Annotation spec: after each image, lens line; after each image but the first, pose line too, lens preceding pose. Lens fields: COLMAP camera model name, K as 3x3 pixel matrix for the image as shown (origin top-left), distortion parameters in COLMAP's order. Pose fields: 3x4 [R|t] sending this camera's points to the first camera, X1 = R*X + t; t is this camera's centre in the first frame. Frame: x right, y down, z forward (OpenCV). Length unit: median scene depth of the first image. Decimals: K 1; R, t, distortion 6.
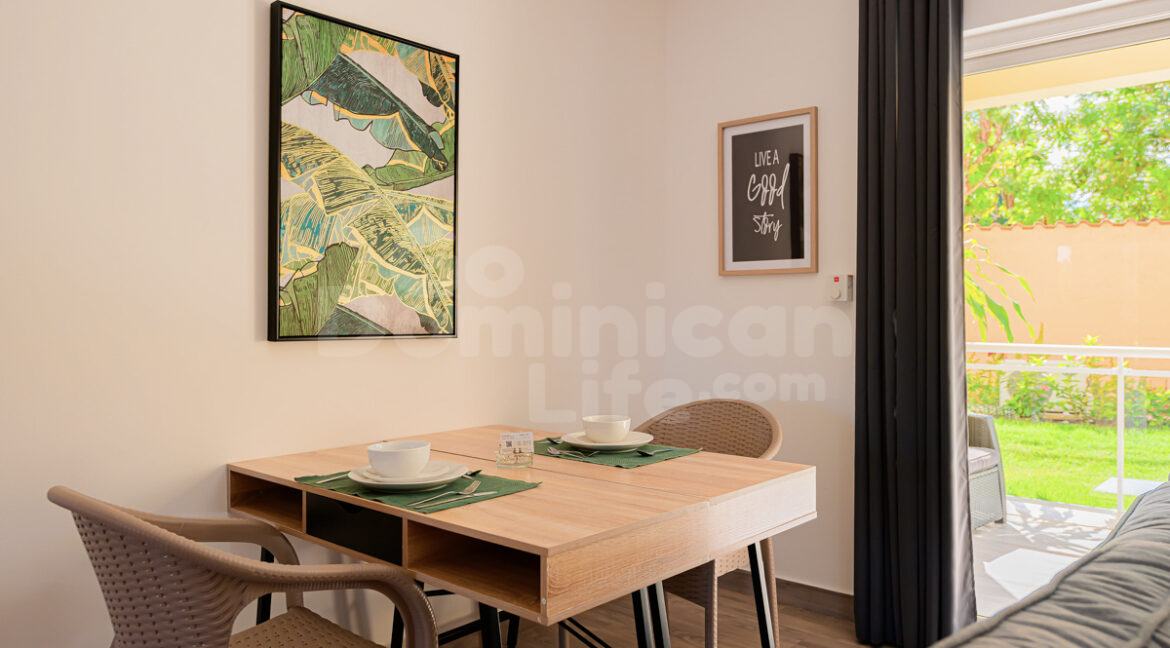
lens RADIAL K [[807.0, 0, 579.9], [0, 807.0, 312.4], [0, 0, 1]] dist [-0.011708, -0.002453]
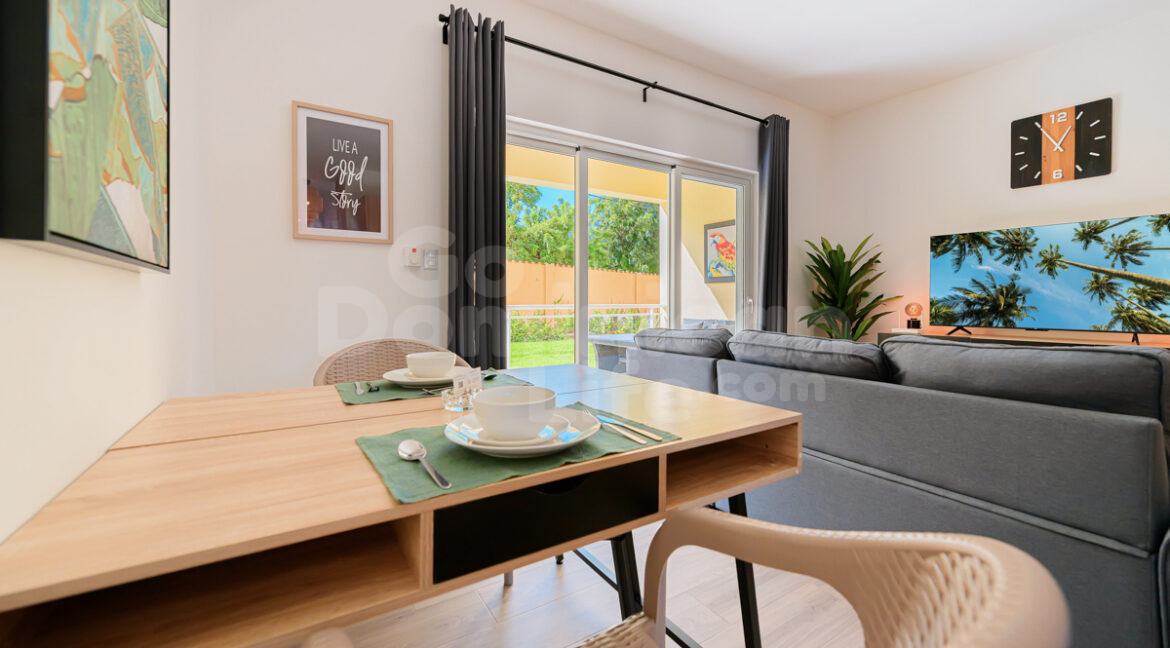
lens RADIAL K [[470.3, 0, 587.2], [0, 470.3, 305.0], [0, 0, 1]] dist [-0.000910, 0.001300]
pose [[0.268435, 0.000864, 0.963297, -0.461880], [-0.010550, 0.999942, 0.002043, 0.056672], [-0.963240, -0.010711, 0.268429, 0.587080]]
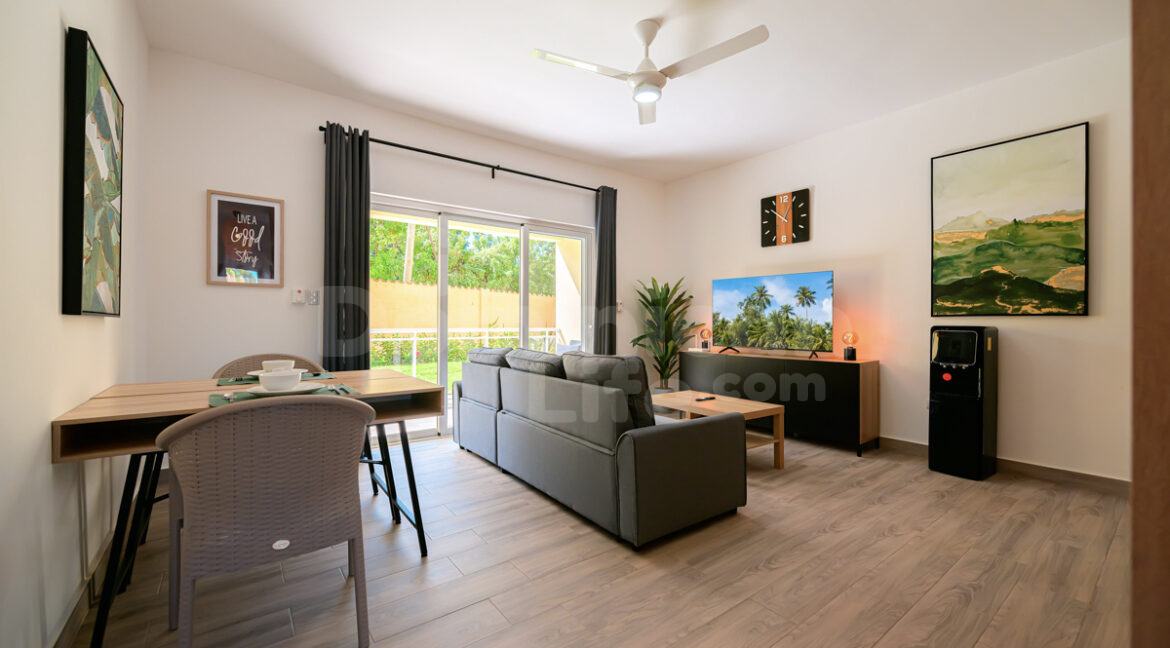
lens RADIAL K [[470.3, 0, 587.3], [0, 470.3, 322.2], [0, 0, 1]] dist [-0.000910, 0.001300]
pose [[0.197289, 0.009990, 0.980294, -0.802091], [-0.014376, 0.999870, -0.007296, 0.036241], [-0.980240, -0.012653, 0.197407, 0.096281]]
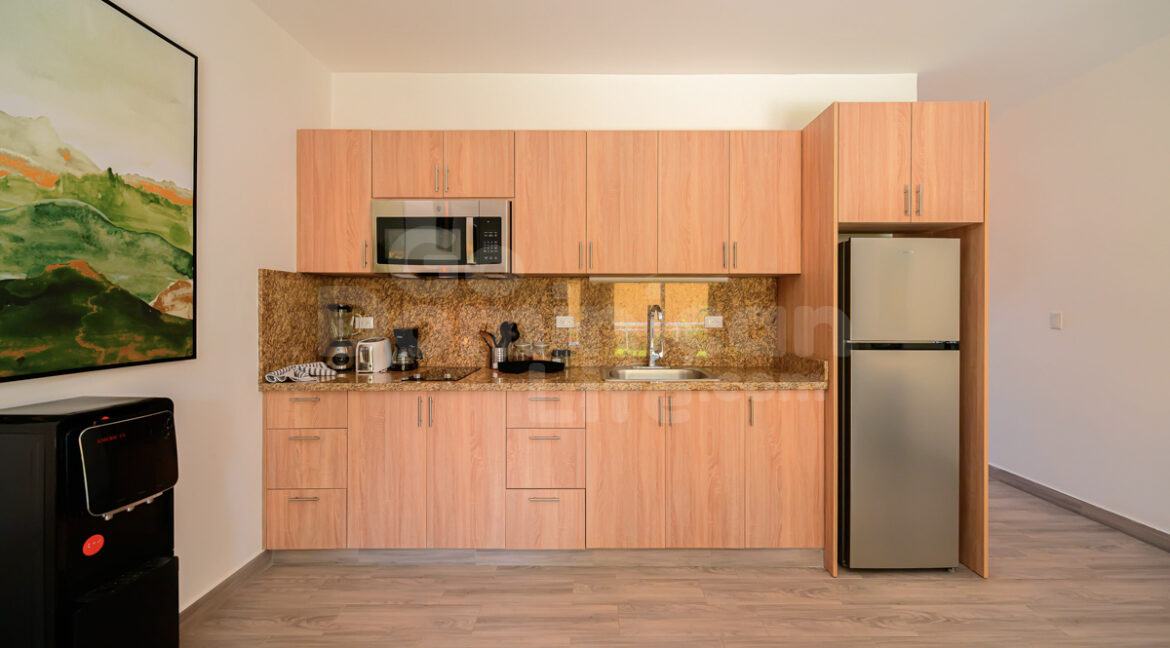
lens RADIAL K [[470.3, 0, 592.4], [0, 470.3, 308.9], [0, 0, 1]] dist [-0.000910, 0.001300]
pose [[-0.750329, 0.010286, -0.660985, 0.580034], [0.015444, 0.999879, -0.001972, -0.072003], [0.660884, -0.011688, -0.750397, 0.093357]]
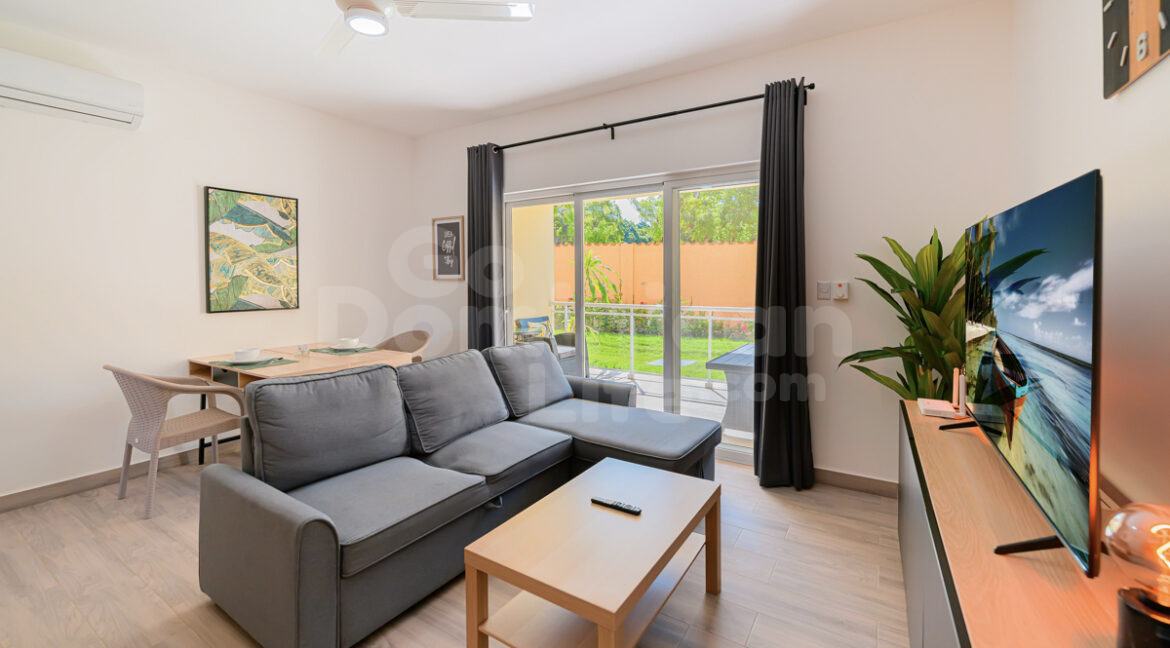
lens RADIAL K [[470.3, 0, 590.5], [0, 470.3, 290.7], [0, 0, 1]] dist [-0.000910, 0.001300]
pose [[0.983656, -0.003569, 0.180021, 0.521307], [-0.002212, 0.999489, 0.031903, -0.081442], [-0.180043, -0.031780, 0.983145, -0.678518]]
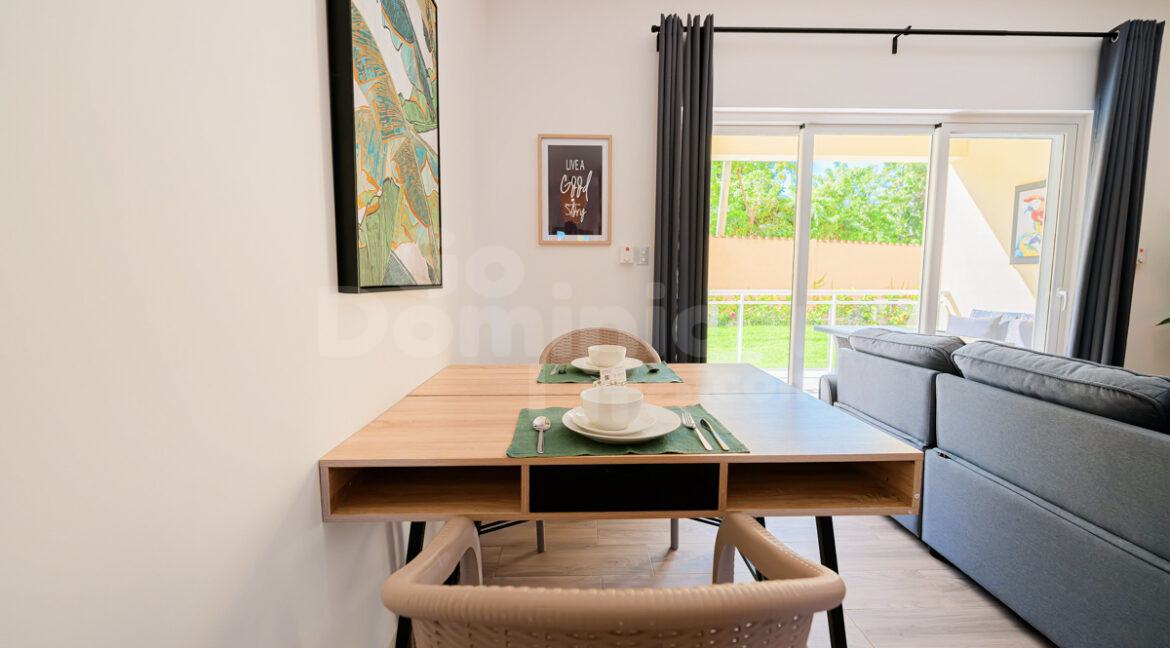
lens RADIAL K [[470.3, 0, 584.5], [0, 470.3, 323.0], [0, 0, 1]] dist [-0.000910, 0.001300]
pose [[0.732250, -0.058032, 0.678559, -0.463160], [-0.013129, 0.994975, 0.099261, 0.014479], [-0.680910, -0.081593, 0.727808, 0.437795]]
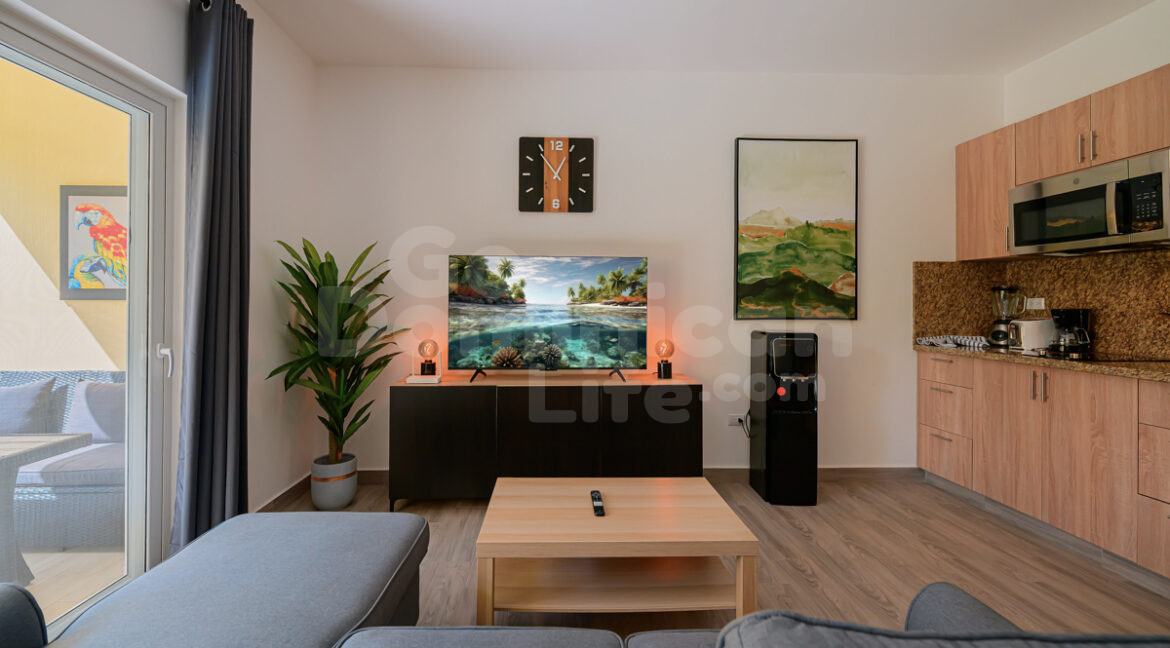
lens RADIAL K [[470.3, 0, 559.6], [0, 470.3, 299.2], [0, 0, 1]] dist [-0.000910, 0.001300]
pose [[-0.677701, 0.011669, 0.735245, 0.183203], [-0.003920, 0.999803, -0.019481, -0.032686], [-0.735327, -0.016084, -0.677522, 0.532214]]
